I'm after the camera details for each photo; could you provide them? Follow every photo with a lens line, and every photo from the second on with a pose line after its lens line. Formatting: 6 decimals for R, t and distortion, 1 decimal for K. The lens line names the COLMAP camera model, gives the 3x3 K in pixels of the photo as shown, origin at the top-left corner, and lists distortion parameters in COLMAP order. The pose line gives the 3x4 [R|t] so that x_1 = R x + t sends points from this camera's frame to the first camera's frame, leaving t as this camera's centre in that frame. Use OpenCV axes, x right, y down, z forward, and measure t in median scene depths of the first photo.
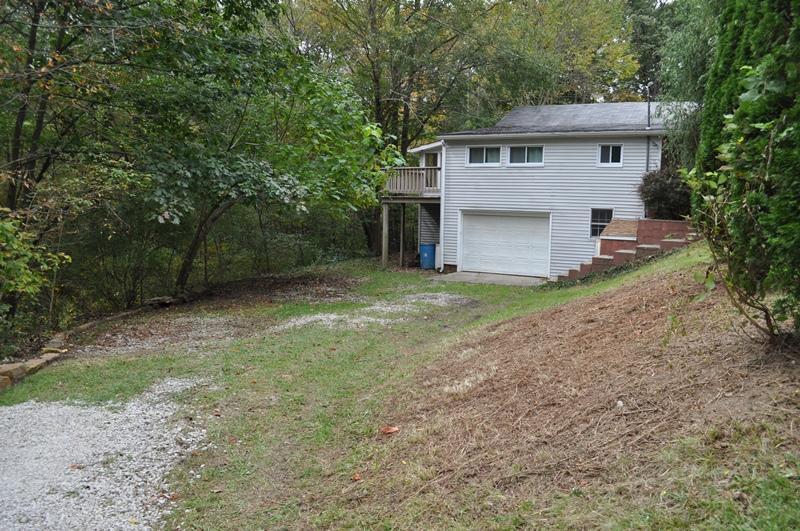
lens RADIAL K [[632.7, 0, 400.5], [0, 632.7, 249.3], [0, 0, 1]] dist [-0.052736, 0.002800]
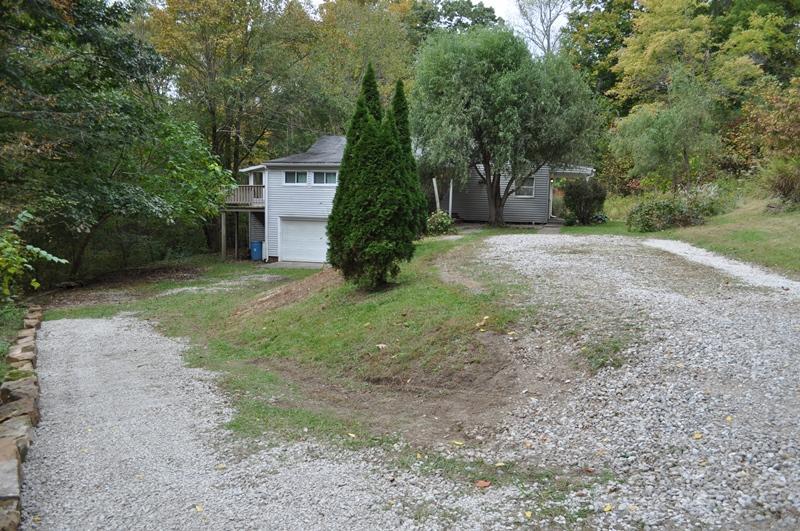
lens RADIAL K [[632.7, 0, 400.5], [0, 632.7, 249.3], [0, 0, 1]] dist [-0.052736, 0.002800]
pose [[0.966134, -0.022697, 0.257040, -0.006533], [0.020913, 0.999735, 0.009673, 0.001771], [-0.257191, -0.003970, 0.966352, -0.424203]]
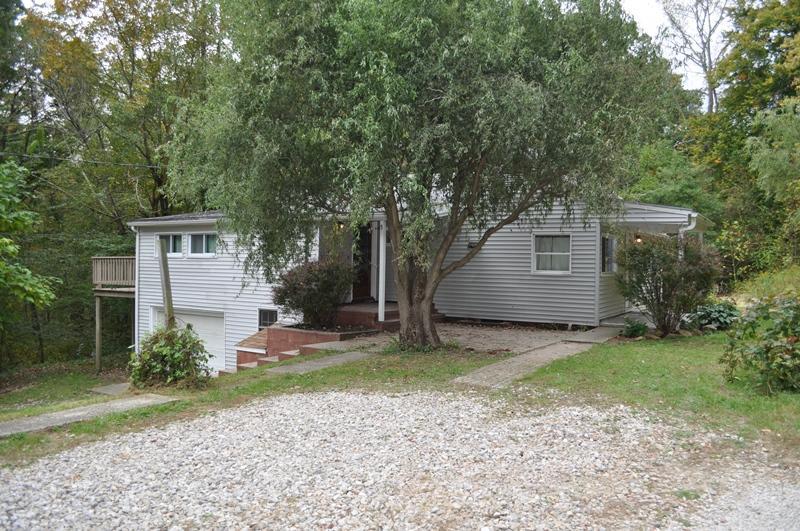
lens RADIAL K [[632.7, 0, 400.5], [0, 632.7, 249.3], [0, 0, 1]] dist [-0.052736, 0.002800]
pose [[0.999159, -0.012471, -0.039052, 0.493221], [0.008576, 0.995112, -0.098380, -0.055986], [0.040088, 0.097963, 0.994382, 0.164960]]
